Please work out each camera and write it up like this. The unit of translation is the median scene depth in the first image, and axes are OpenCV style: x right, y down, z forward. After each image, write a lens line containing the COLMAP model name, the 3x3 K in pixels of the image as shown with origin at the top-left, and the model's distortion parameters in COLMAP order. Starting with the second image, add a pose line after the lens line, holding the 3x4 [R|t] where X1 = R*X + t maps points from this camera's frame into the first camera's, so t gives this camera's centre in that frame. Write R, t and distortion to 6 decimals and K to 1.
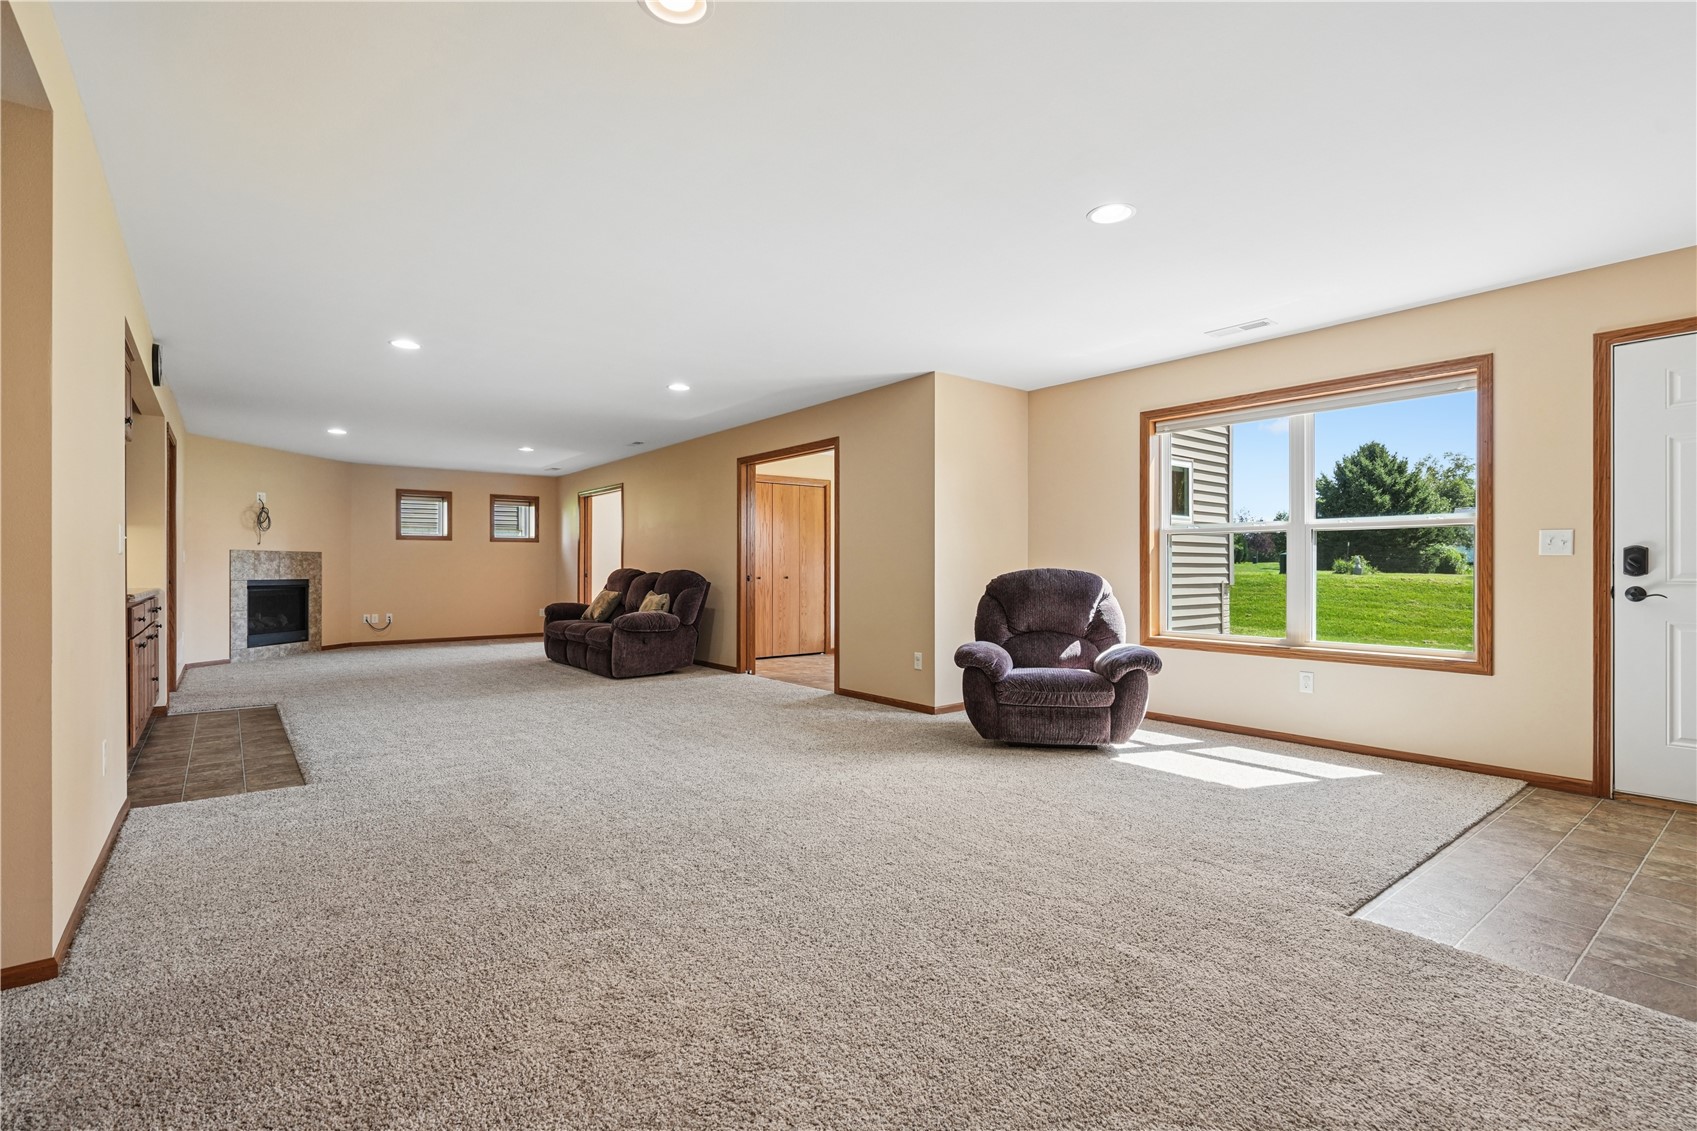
lens RADIAL K [[789.7, 0, 848.5], [0, 789.7, 565.5], [0, 0, 1]] dist [-0.001159, -0.000010]
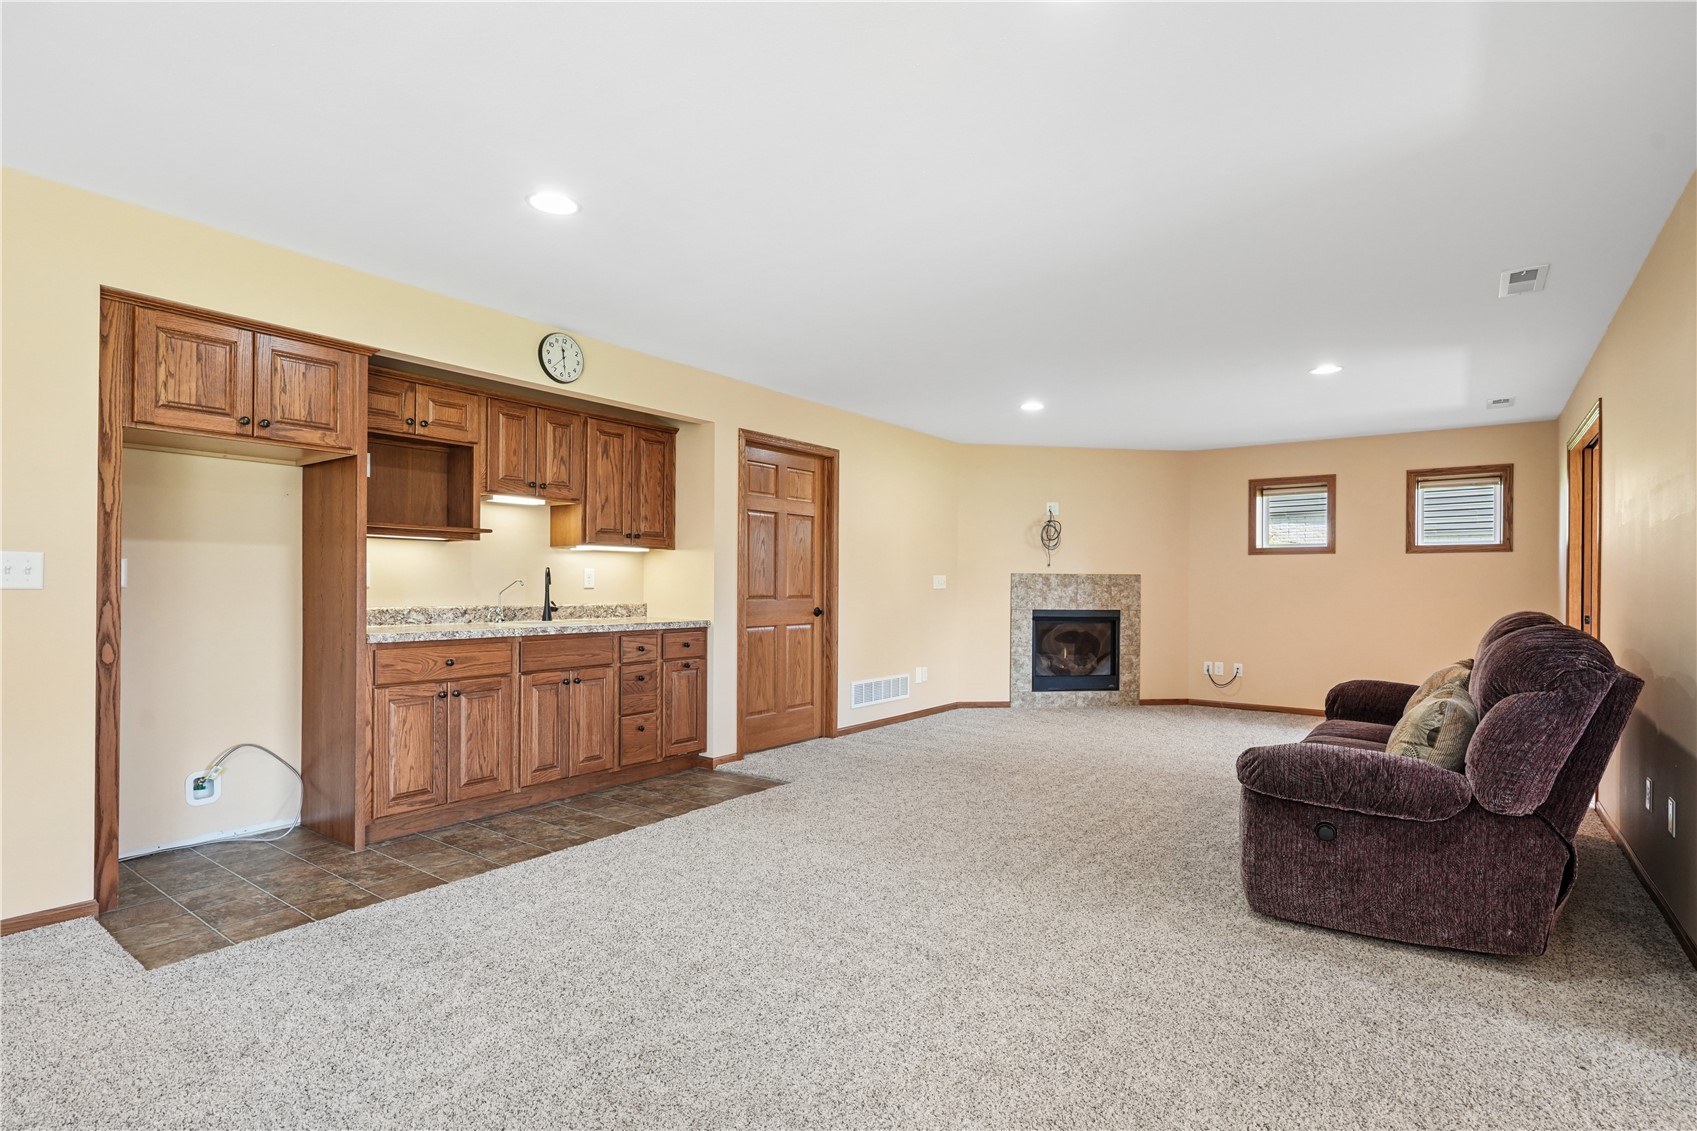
lens RADIAL K [[821.9, 0, 848.5], [0, 821.9, 565.5], [0, 0, 1]] dist [0.000005, -0.000116]
pose [[0.262724, -0.021064, -0.964641, 0.020193], [-0.004953, 0.999719, -0.023179, -0.006466], [0.964858, 0.010867, 0.262546, 0.552822]]
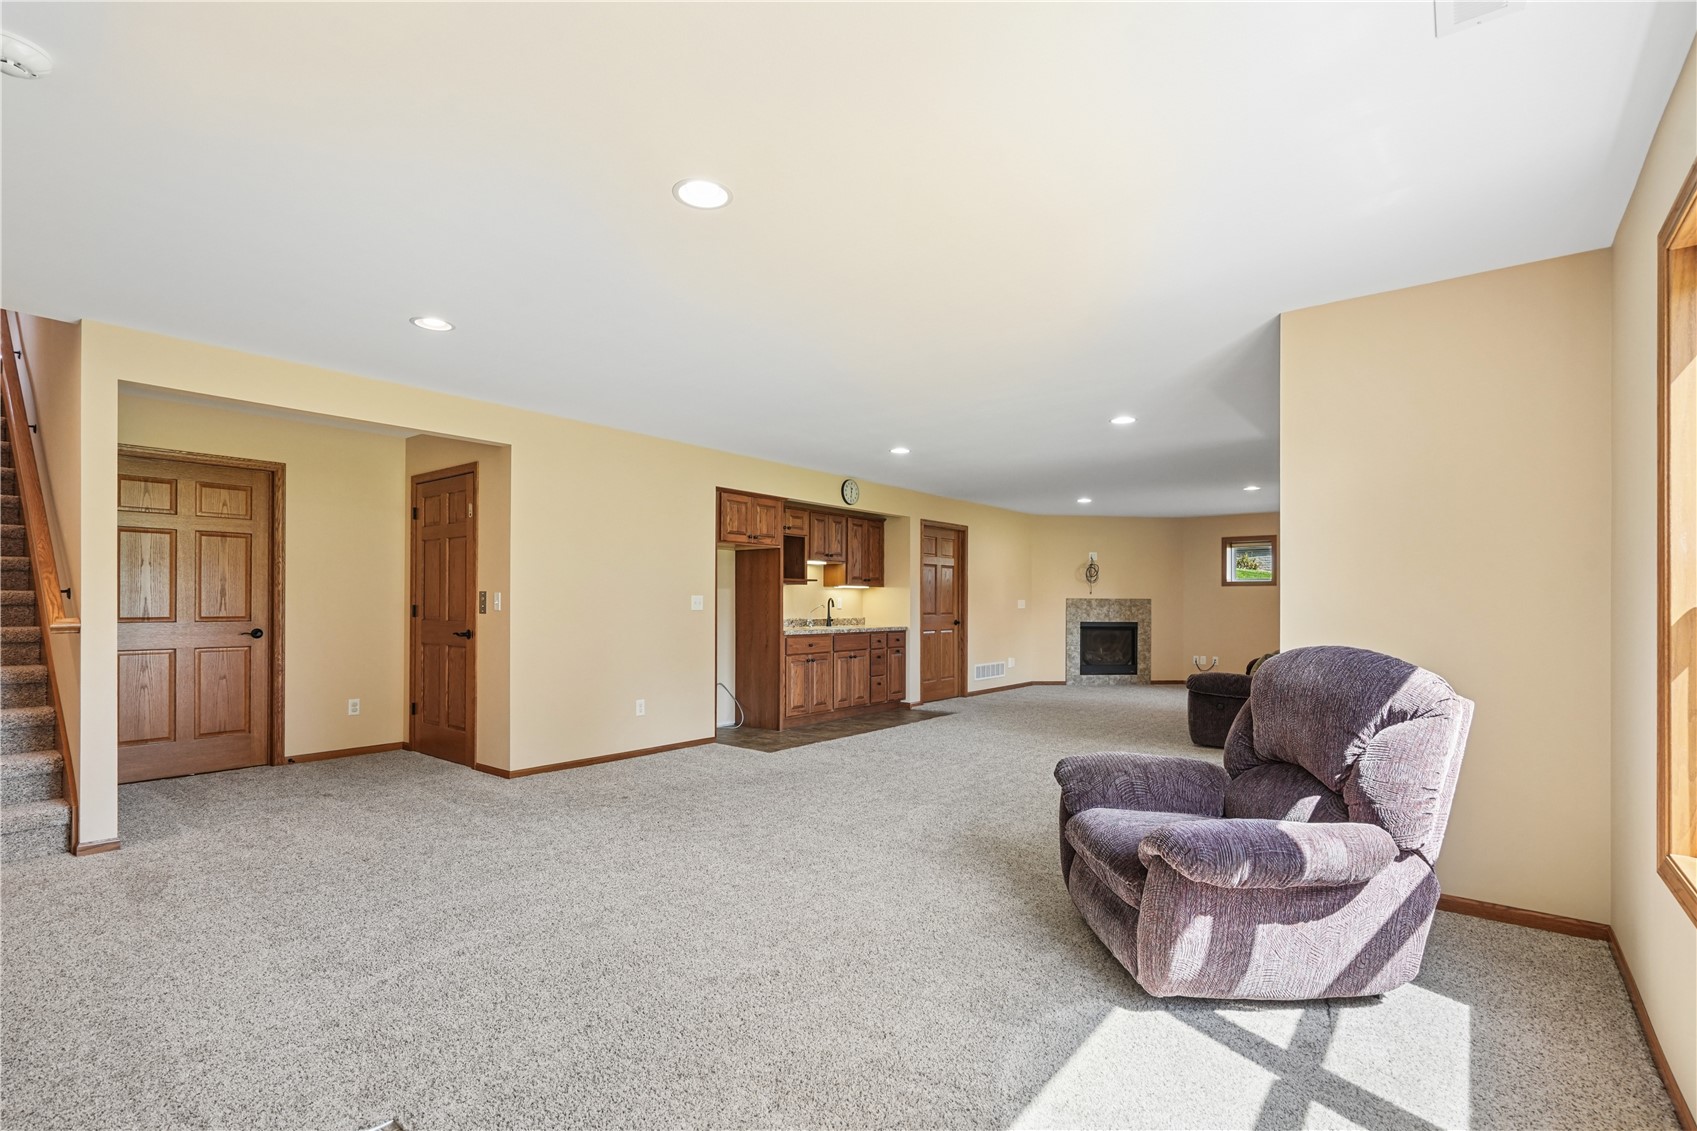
lens RADIAL K [[781.8, 0, 842.8], [0, 781.8, 577.9], [0, 0, 1]] dist [-0.001765, -0.000095]
pose [[0.224154, -0.030412, -0.974079, 0.370742], [-0.003462, 0.999482, -0.032002, -0.010307], [0.974547, 0.010546, 0.223933, 0.318412]]
